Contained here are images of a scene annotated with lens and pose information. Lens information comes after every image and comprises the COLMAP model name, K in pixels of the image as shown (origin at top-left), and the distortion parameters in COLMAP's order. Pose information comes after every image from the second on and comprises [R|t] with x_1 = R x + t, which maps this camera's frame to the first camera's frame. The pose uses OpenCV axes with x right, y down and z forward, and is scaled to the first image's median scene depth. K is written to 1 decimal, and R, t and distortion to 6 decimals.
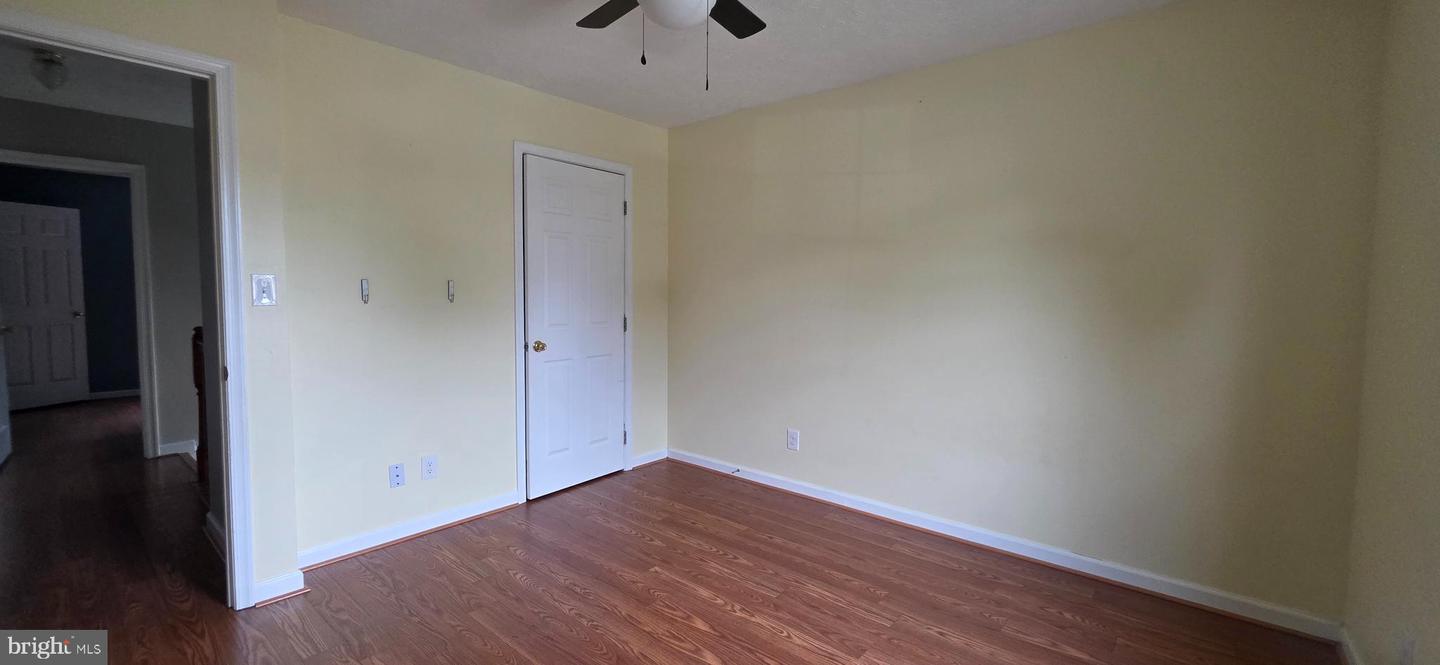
lens RADIAL K [[573.5, 0, 724.6], [0, 573.5, 326.4], [0, 0, 1]] dist [0.001485, 0.000146]
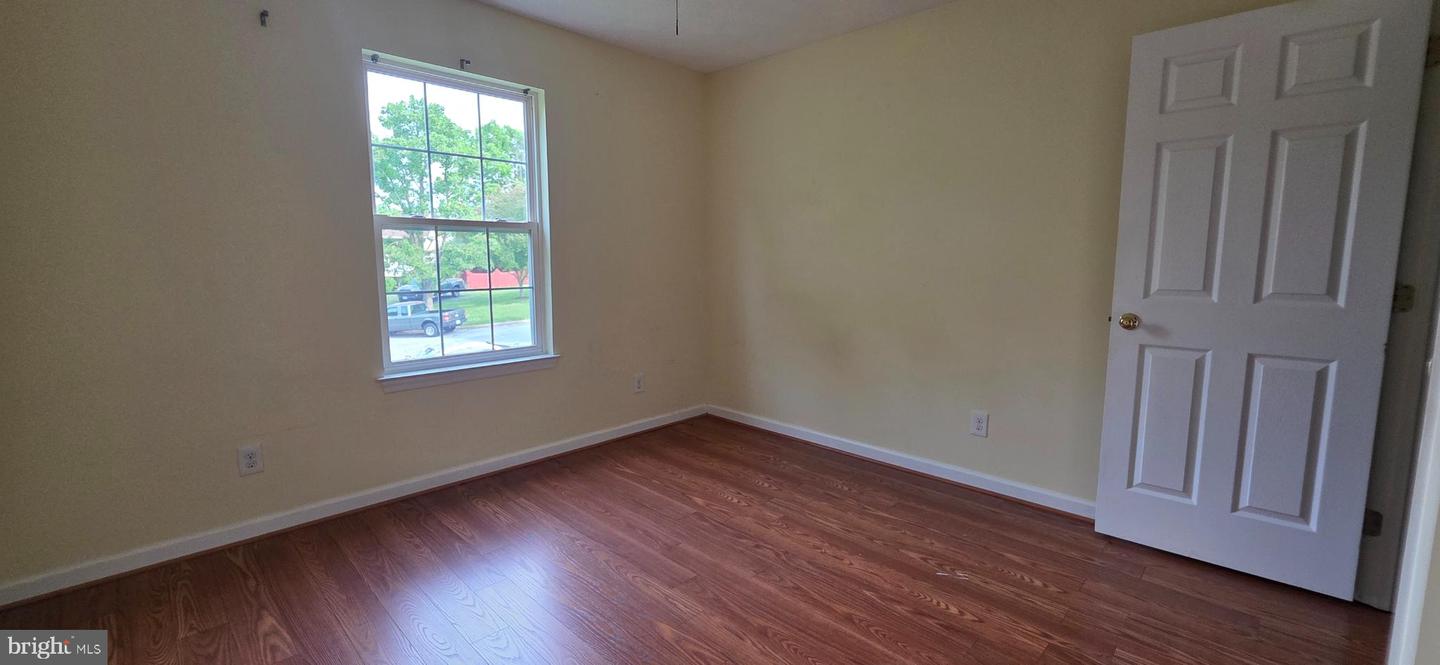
lens RADIAL K [[573.5, 0, 724.6], [0, 573.5, 326.4], [0, 0, 1]] dist [0.001485, 0.000146]
pose [[-0.997856, -0.020626, 0.062110, -0.121361], [-0.008969, 0.983181, 0.182415, -0.049610], [-0.064828, 0.181467, -0.981258, 1.329272]]
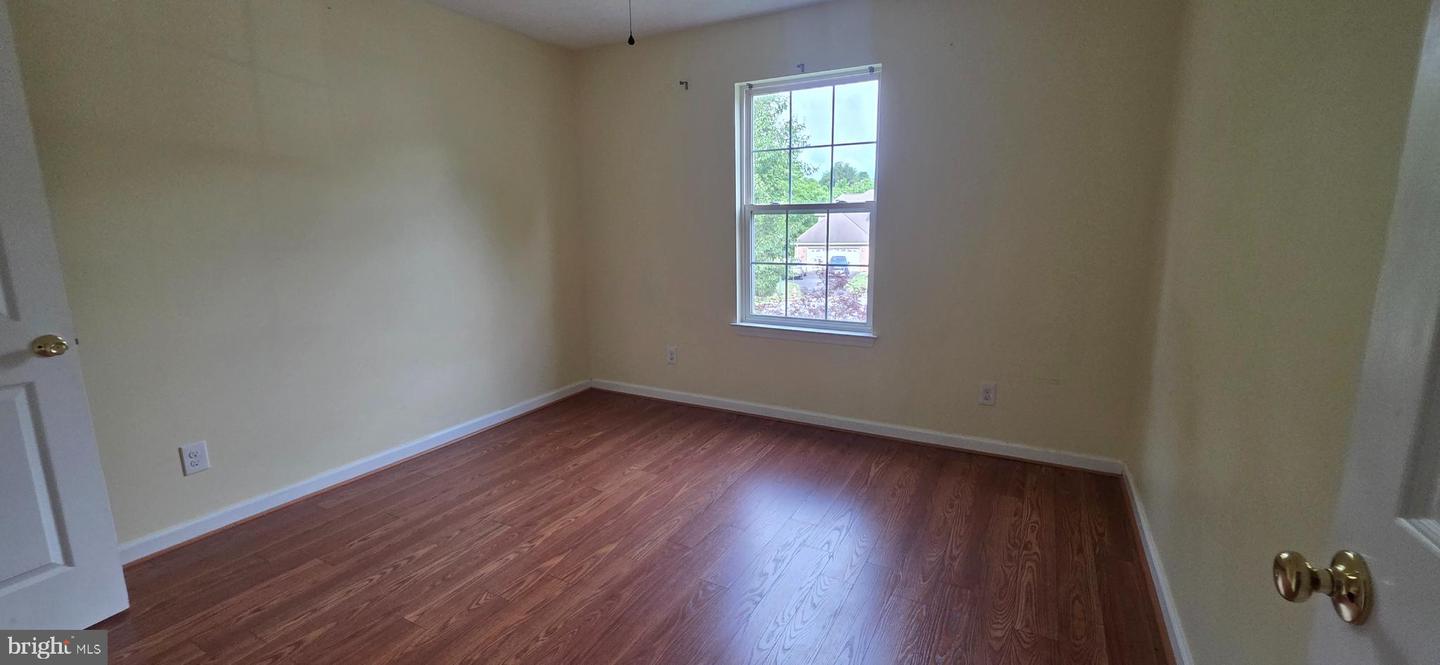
lens RADIAL K [[579.1, 0, 718.1], [0, 579.1, 322.9], [0, 0, 1]] dist [0.000324, -0.000236]
pose [[-0.191817, -0.179290, 0.964915, -0.807779], [0.071939, 0.977959, 0.196015, -0.052502], [-0.978791, 0.107014, -0.174691, 0.689353]]
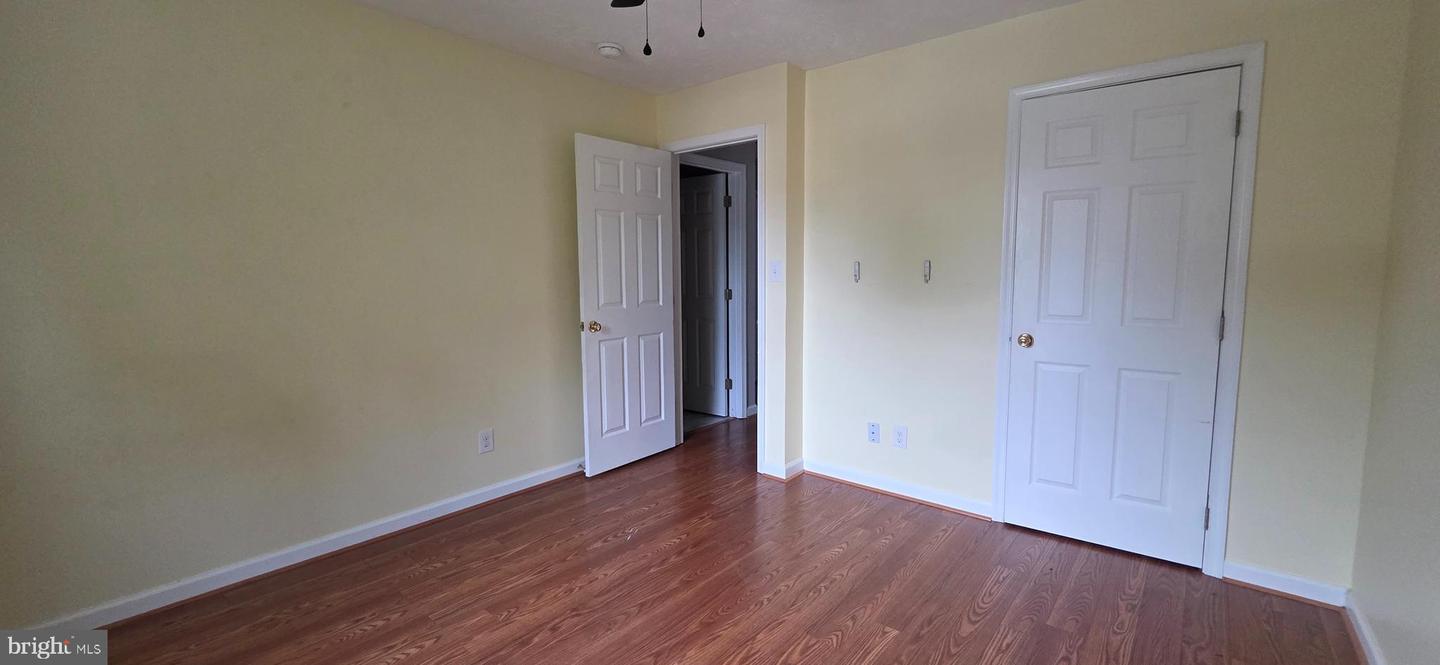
lens RADIAL K [[579.1, 0, 718.1], [0, 579.1, 322.9], [0, 0, 1]] dist [0.000324, -0.000236]
pose [[0.003331, 0.086102, -0.996281, 0.600276], [-0.061387, 0.994425, 0.085737, -0.040288], [0.998108, 0.060873, 0.008598, 0.714018]]
